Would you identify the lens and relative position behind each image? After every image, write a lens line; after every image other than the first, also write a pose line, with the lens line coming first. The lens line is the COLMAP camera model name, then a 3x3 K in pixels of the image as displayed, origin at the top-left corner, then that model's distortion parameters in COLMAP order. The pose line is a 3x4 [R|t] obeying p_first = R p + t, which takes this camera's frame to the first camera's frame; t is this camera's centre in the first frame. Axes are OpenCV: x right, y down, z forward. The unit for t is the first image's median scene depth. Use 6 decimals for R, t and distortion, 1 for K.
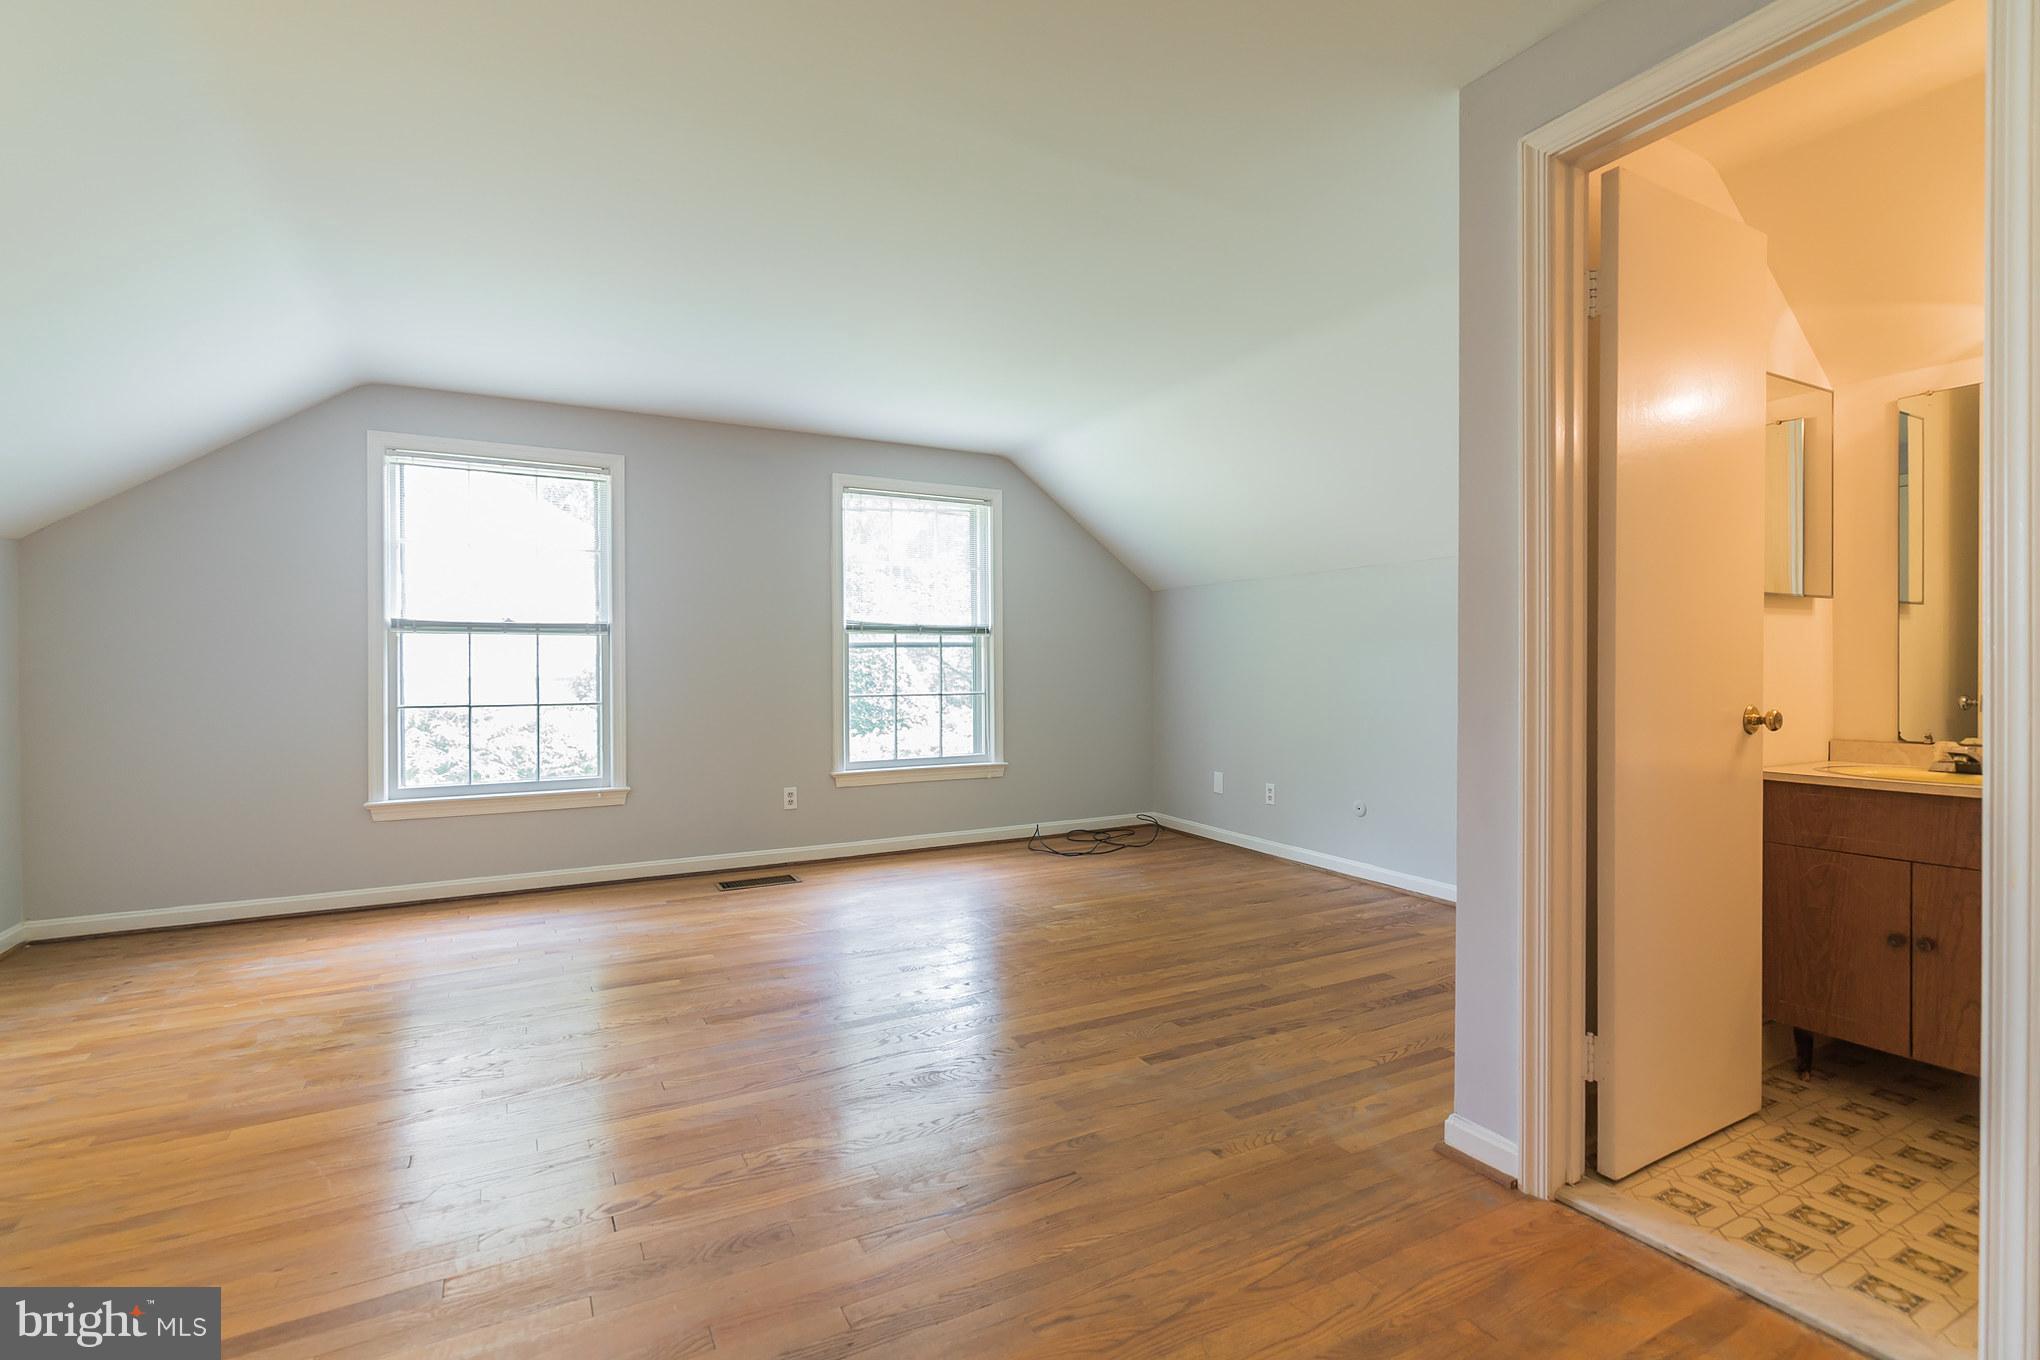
lens RADIAL K [[920.2, 0, 1021.7], [0, 920.2, 672.2], [0, 0, 1]] dist [-0.004762, 0.000142]
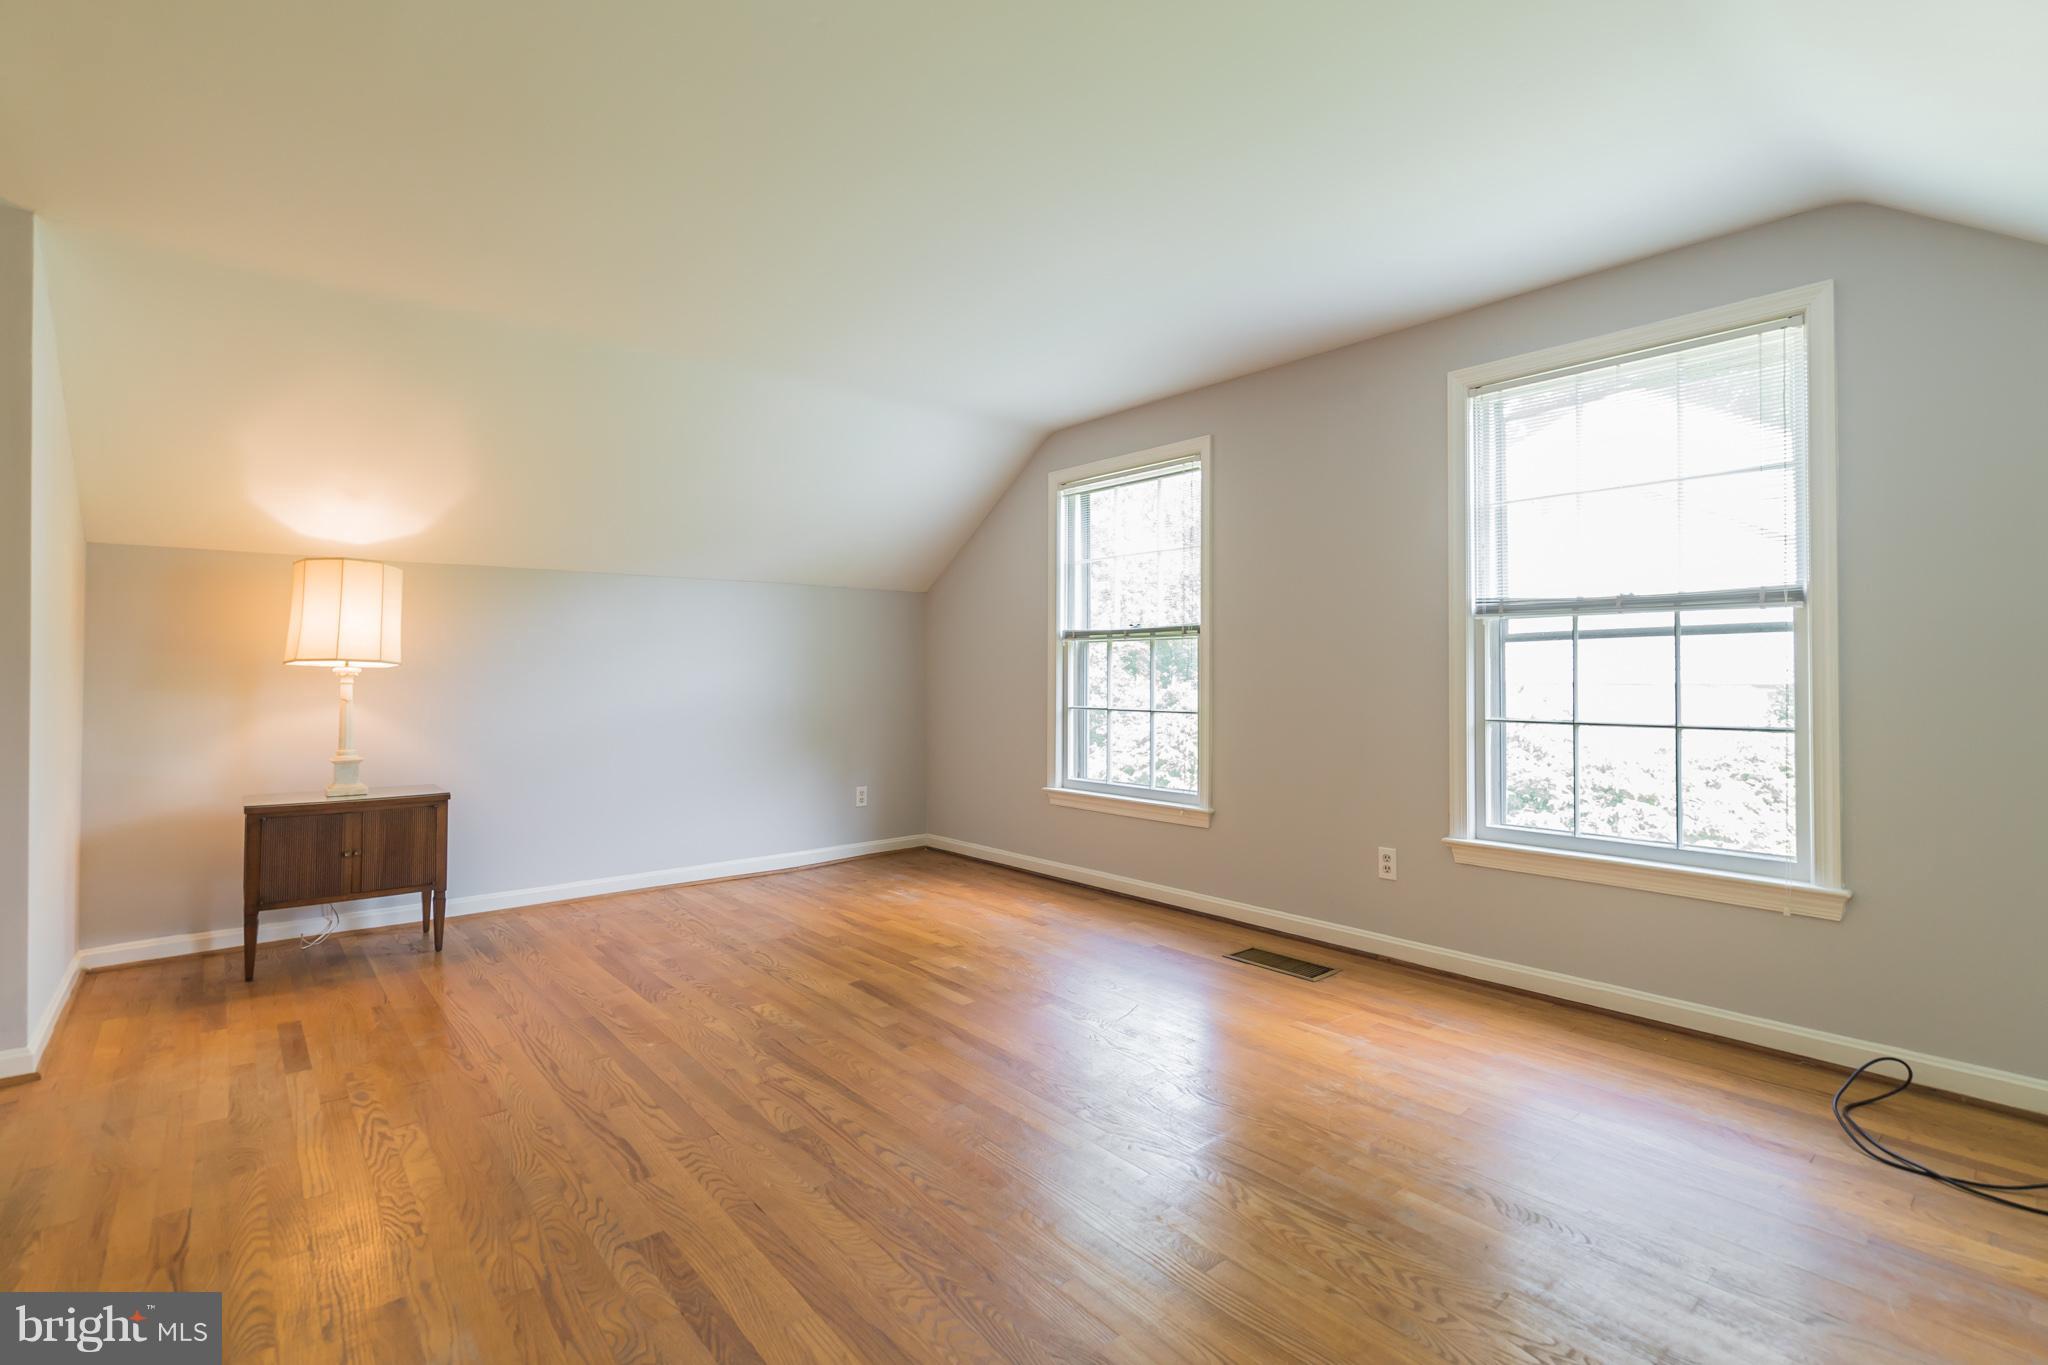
lens RADIAL K [[923.8, 0, 1025.7], [0, 923.8, 674.6], [0, 0, 1]] dist [-0.004762, 0.000142]
pose [[0.233873, -0.002503, -0.972264, 0.390845], [-0.011545, 0.999919, -0.005351, 0.002574], [0.972199, 0.012477, 0.233825, 0.623411]]
